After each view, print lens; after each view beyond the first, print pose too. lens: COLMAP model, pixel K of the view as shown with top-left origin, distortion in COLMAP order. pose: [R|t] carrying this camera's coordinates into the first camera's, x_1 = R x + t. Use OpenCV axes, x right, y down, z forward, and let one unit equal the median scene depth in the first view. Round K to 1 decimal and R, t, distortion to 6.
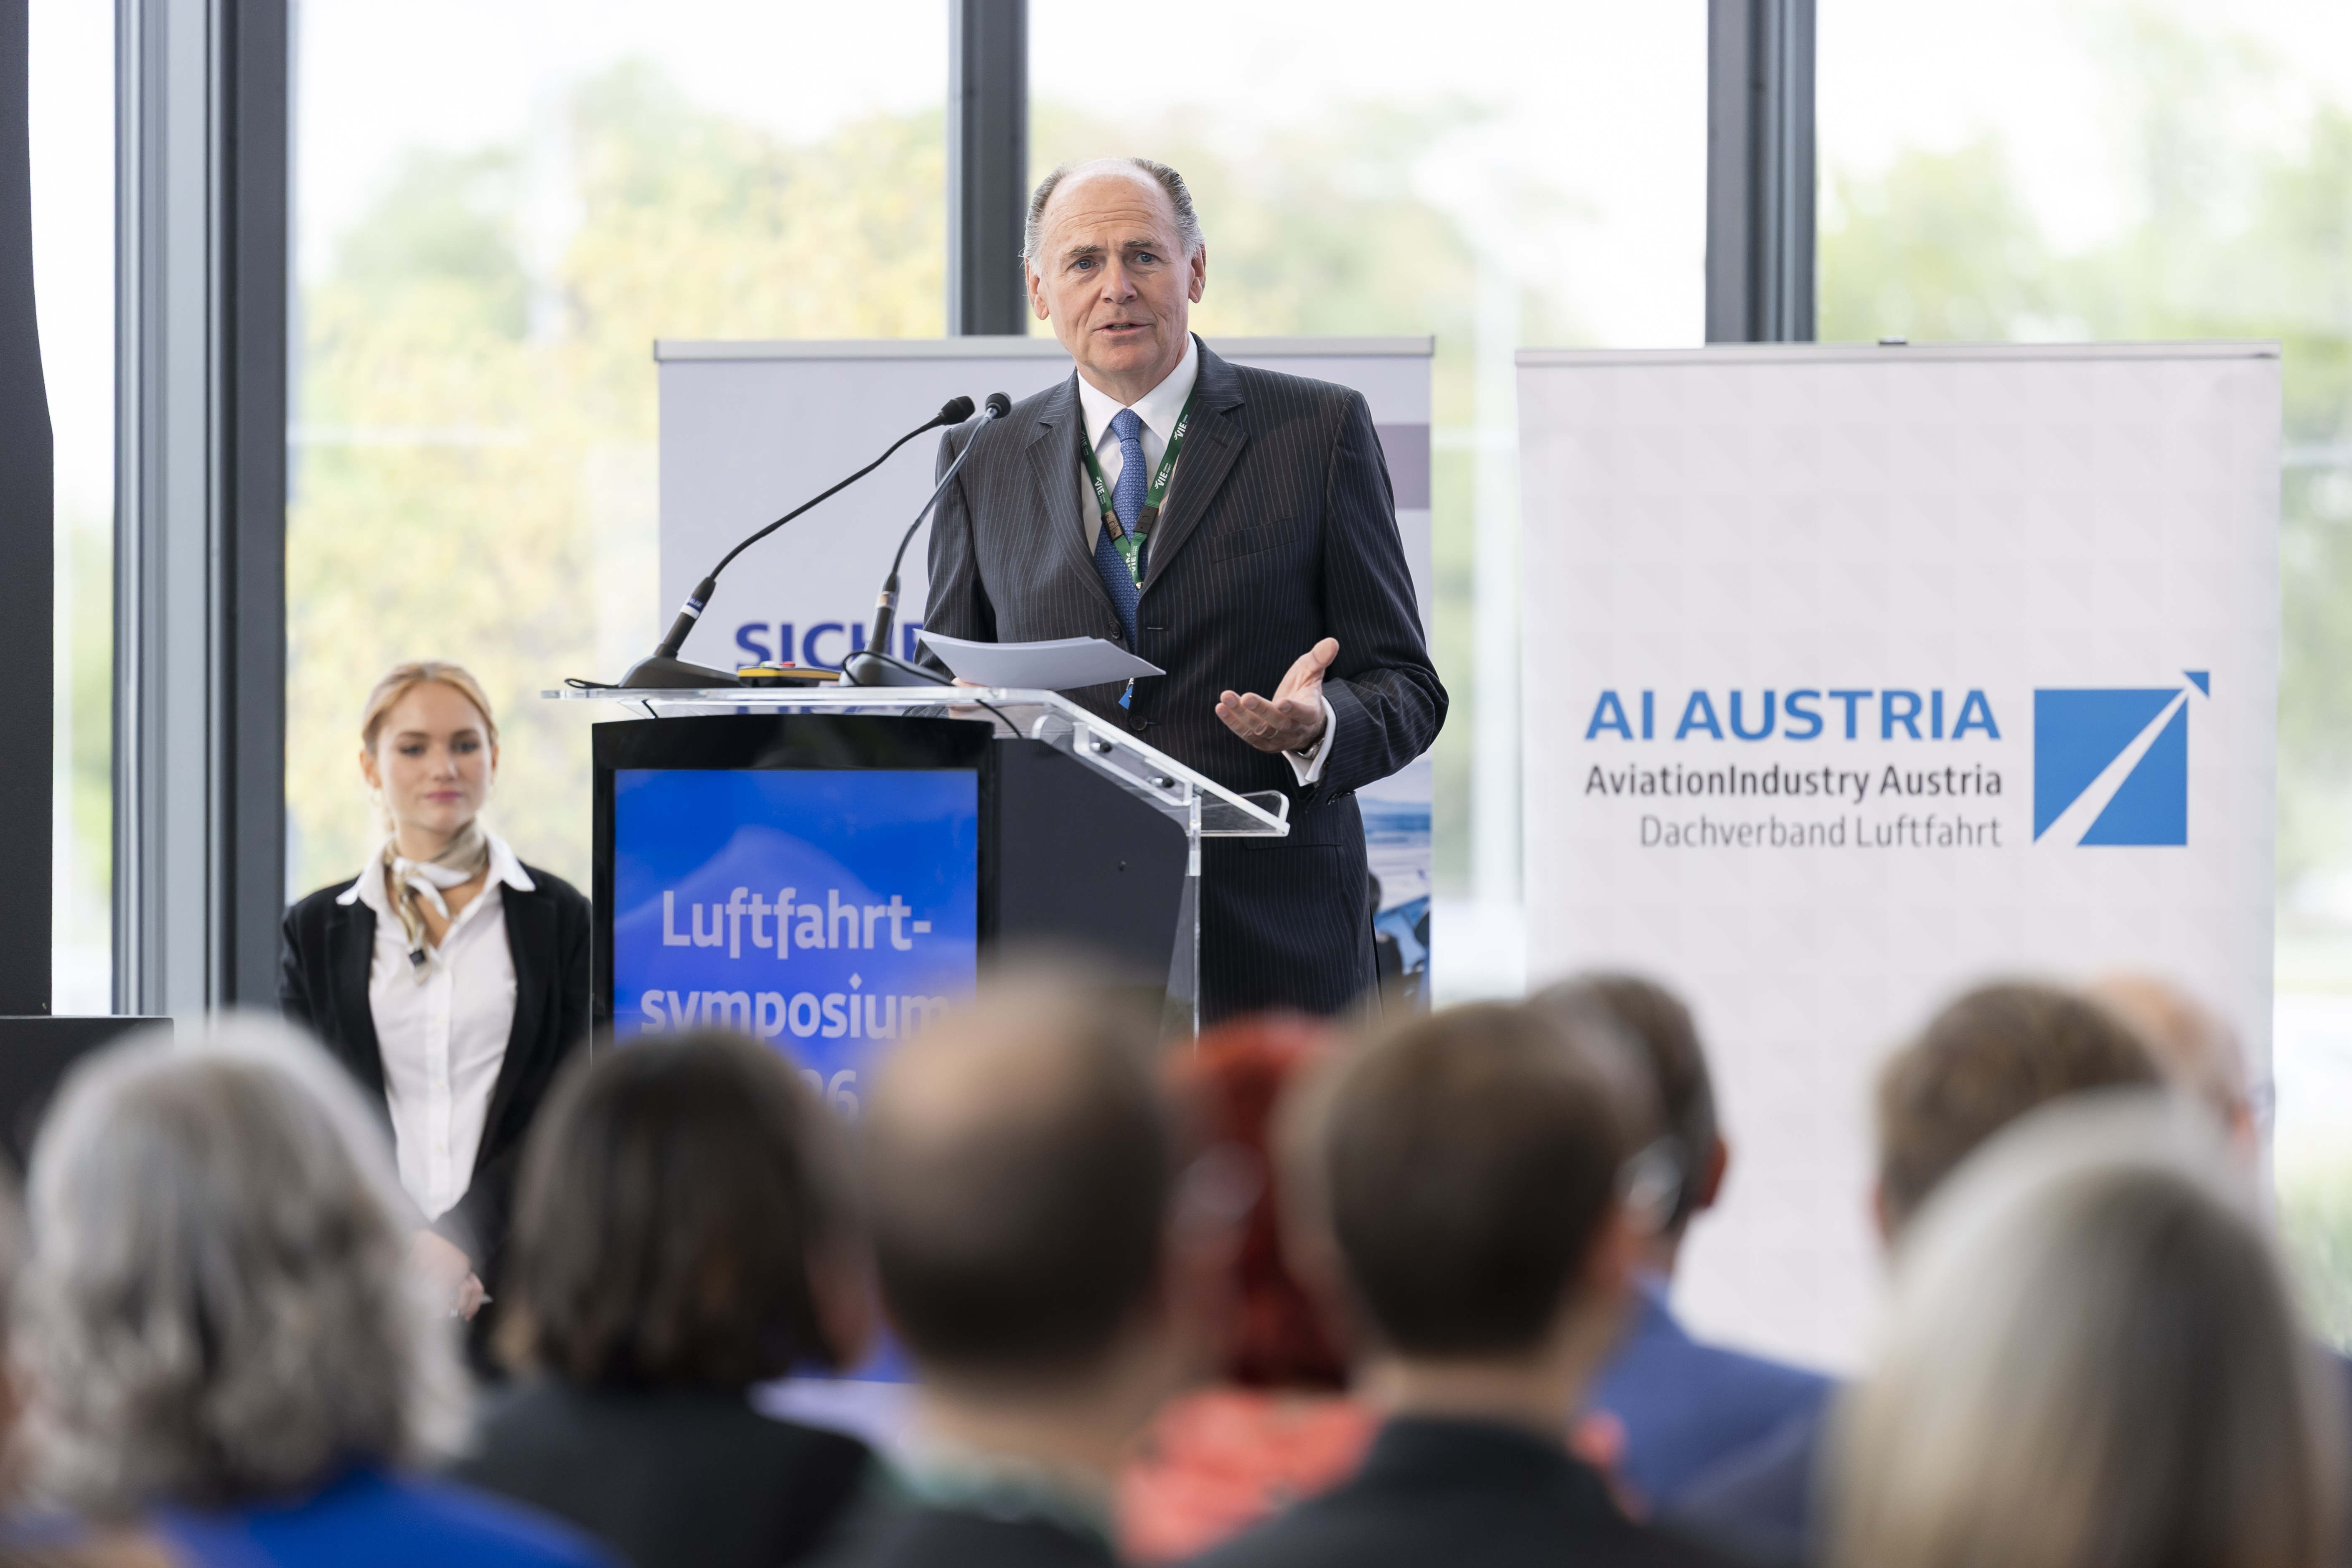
lens RADIAL K [[13461.7, 0, 1176.1], [0, 13461.7, 785.7], [0, 0, 1]] dist [0.064992, -2.817929]
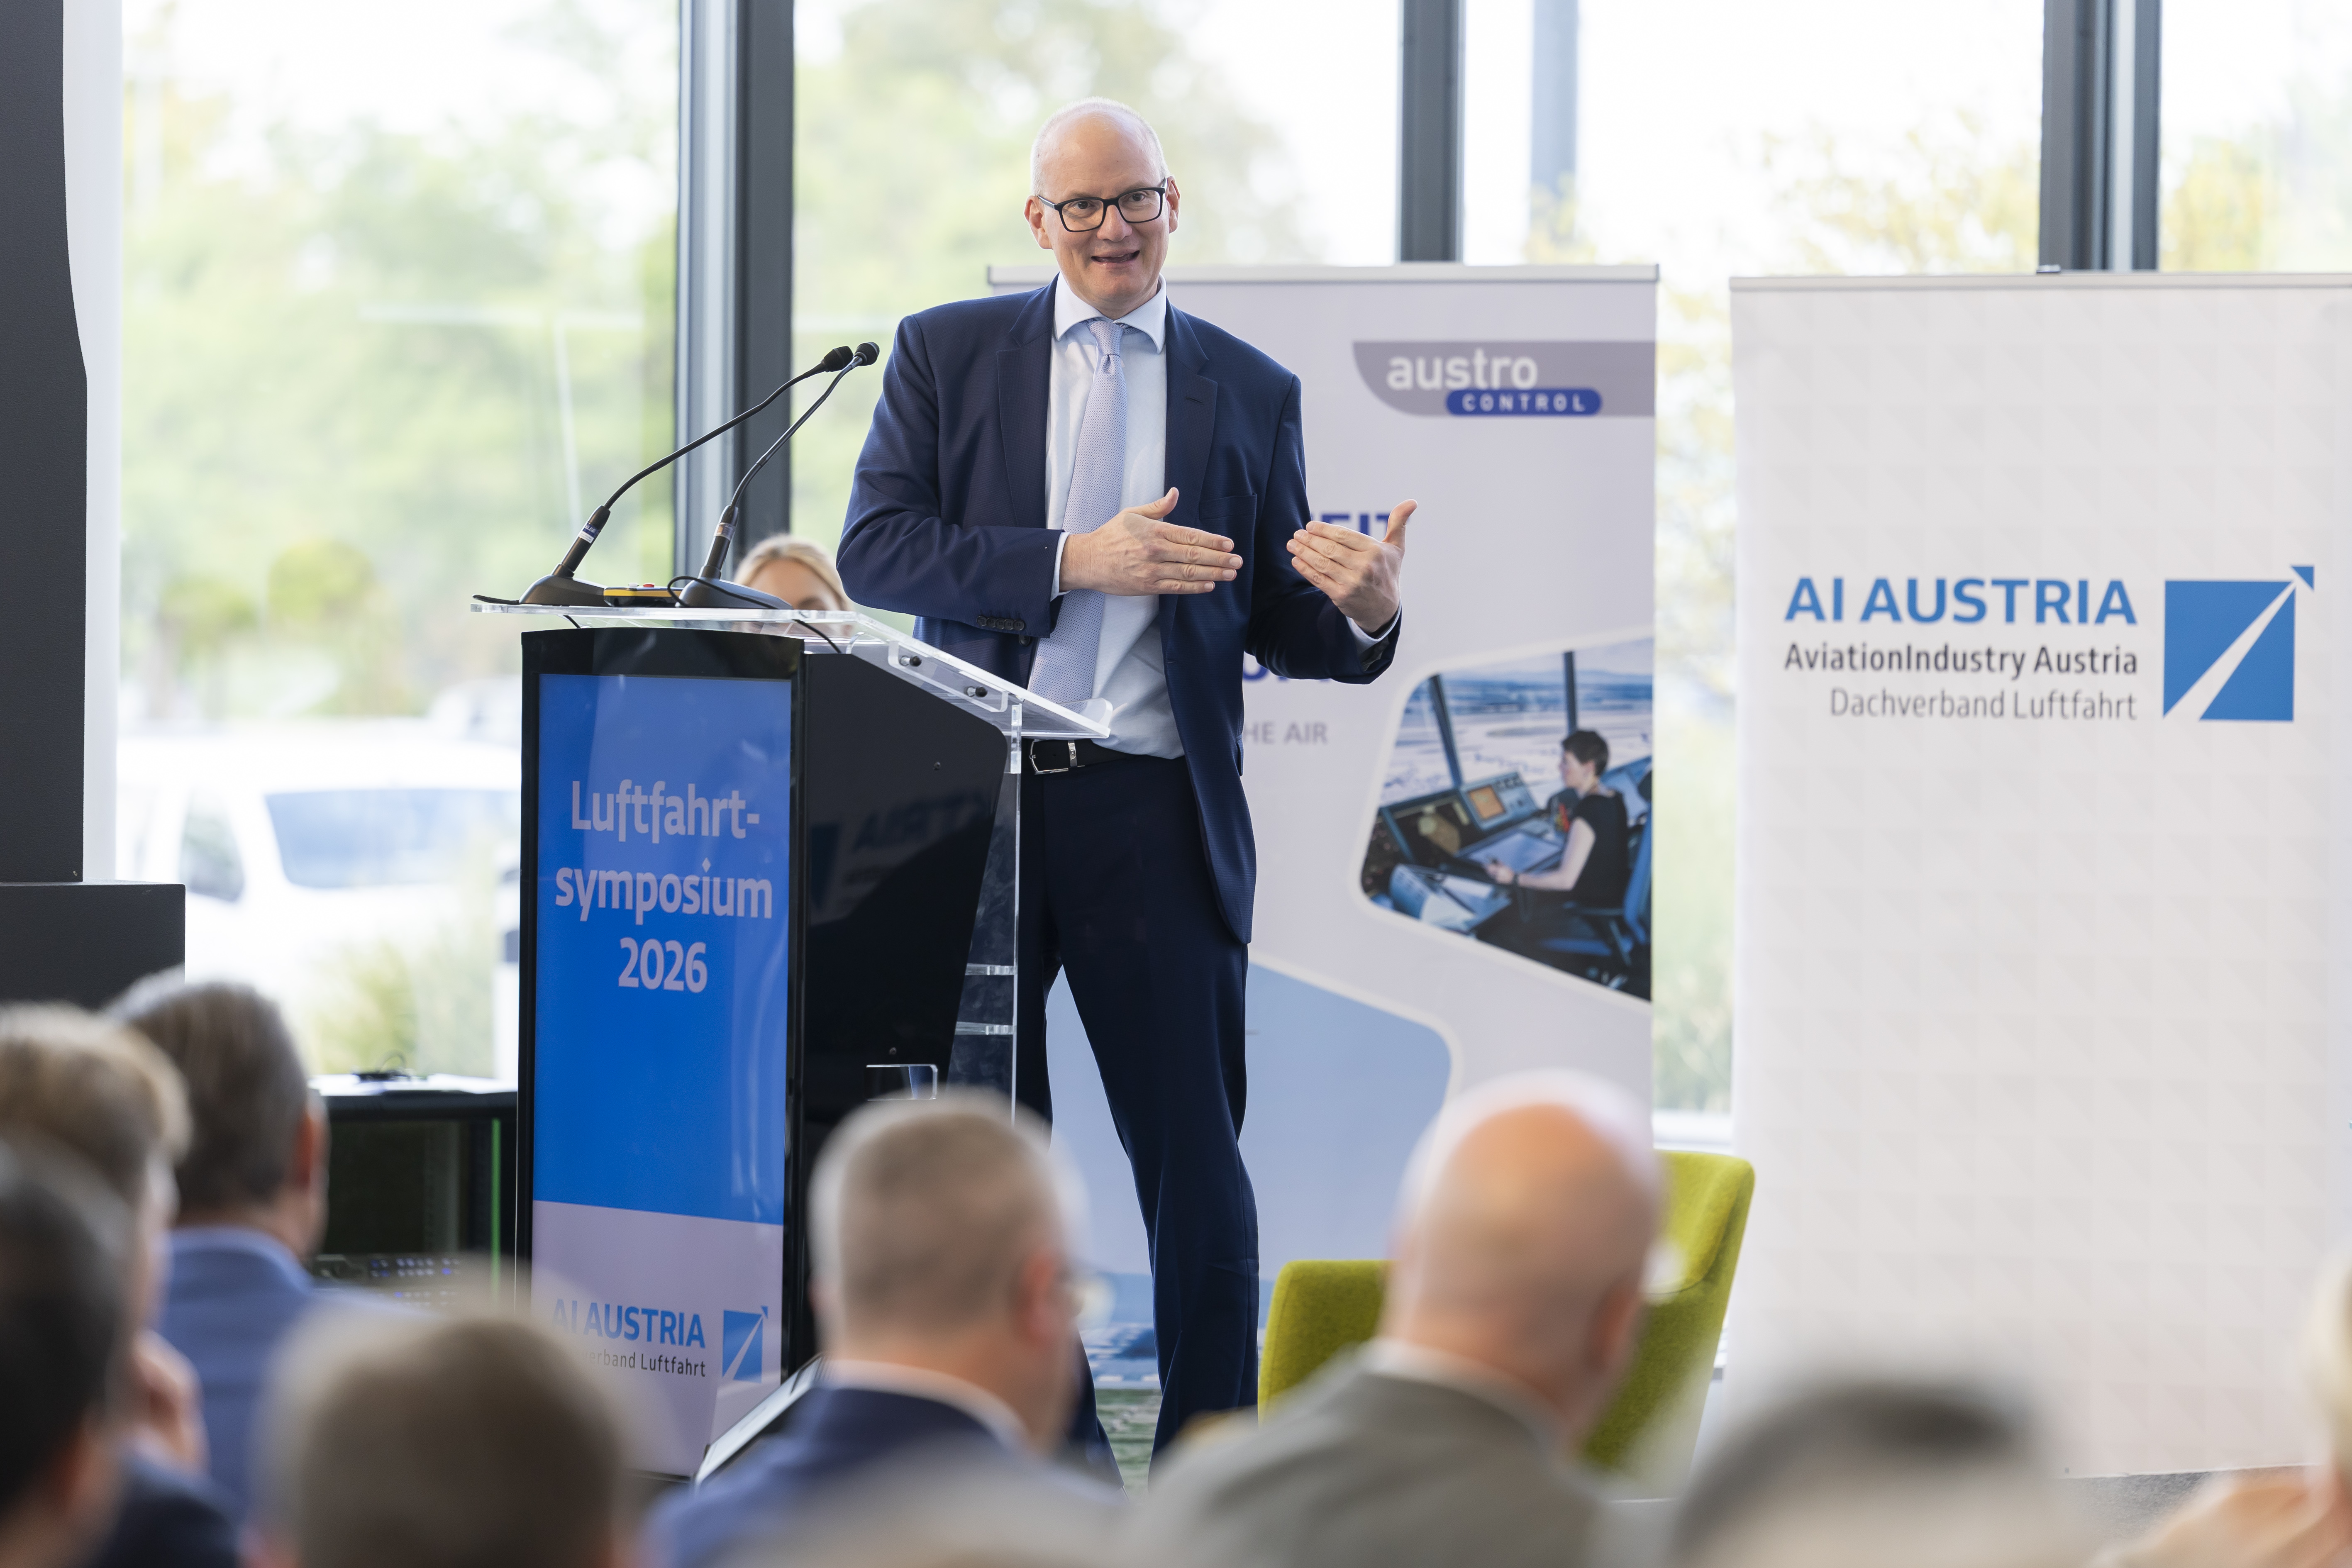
lens RADIAL K [[11158.4, 0, 1173.4], [0, 11158.4, 787.5], [0, 0, 1]] dist [-0.094705, 3.383377]
pose [[0.984154, 0.010200, -0.177022, 0.147896], [-0.005746, 0.999654, 0.025654, -0.013335], [0.177223, -0.024231, 0.983872, 0.066371]]
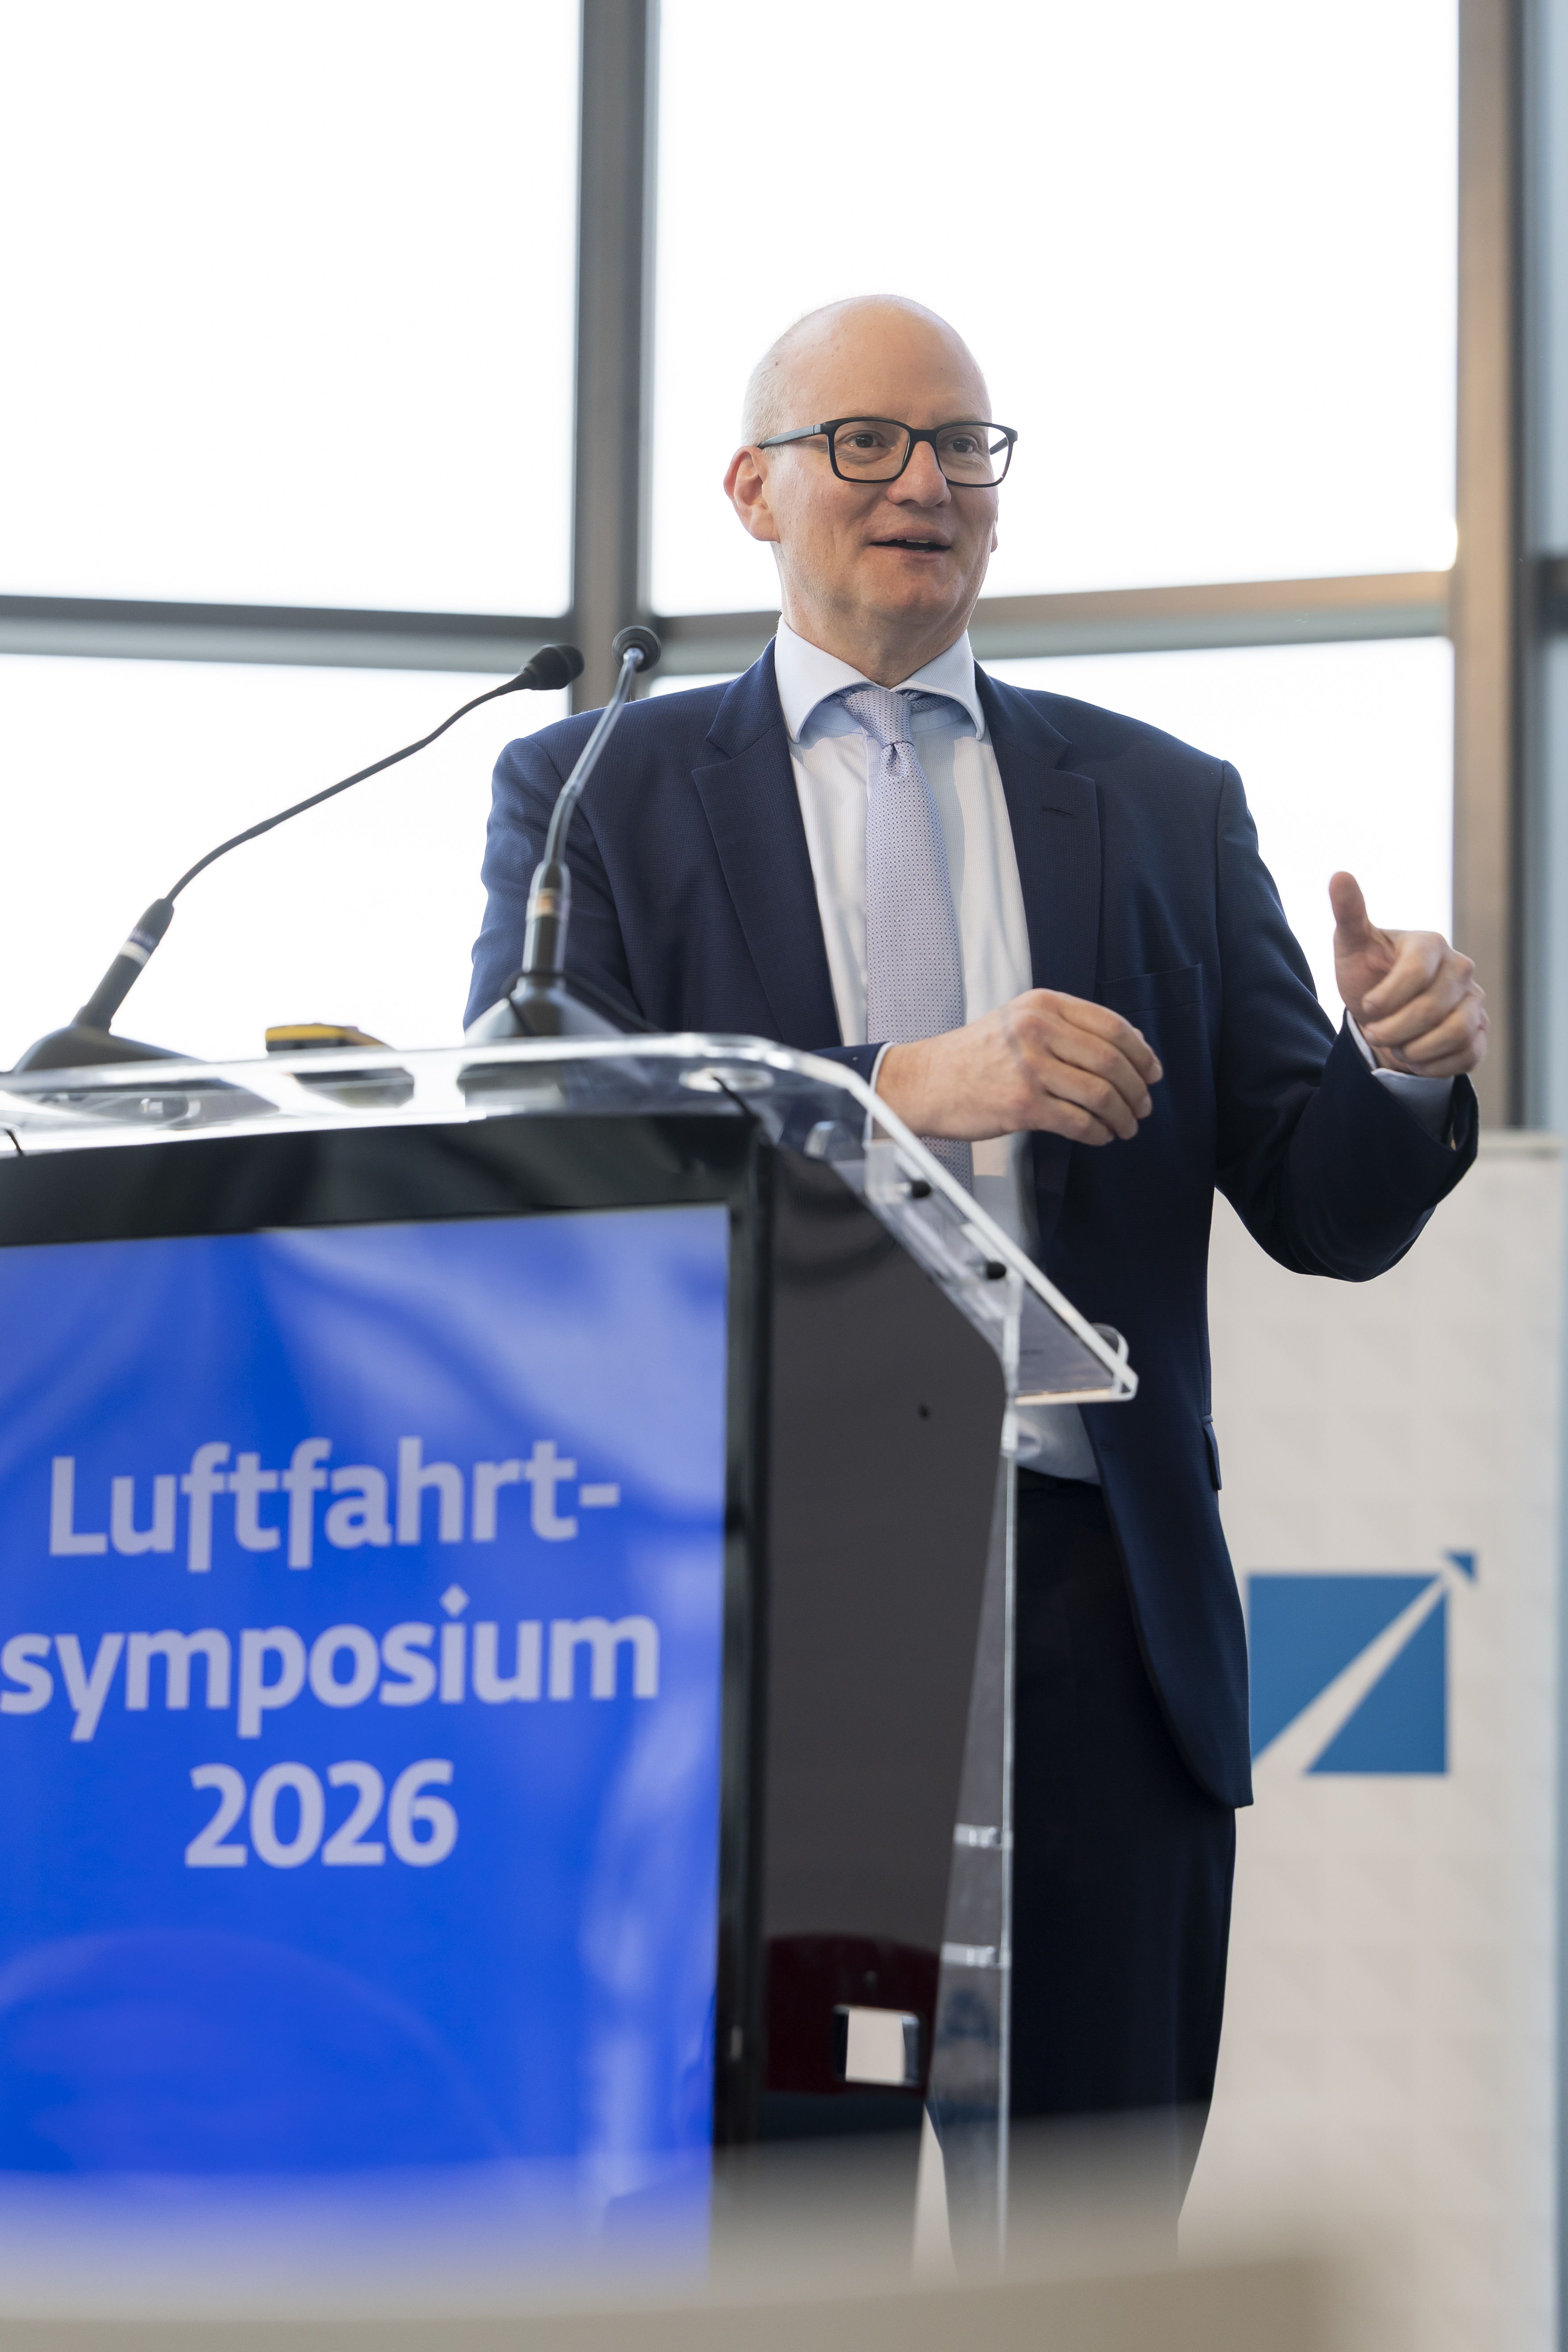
lens RADIAL K [[8340.1, 0, 786.2], [0, 8340.1, 1174.7], [0, 0, 1]] dist [-0.025030, 1.793855]
pose [[0.972516, 0.043088, 0.228816, -0.073014], [-0.012288, 0.990857, -0.134356, 0.035034], [-0.232513, 0.127852, 0.964153, 0.542064]]
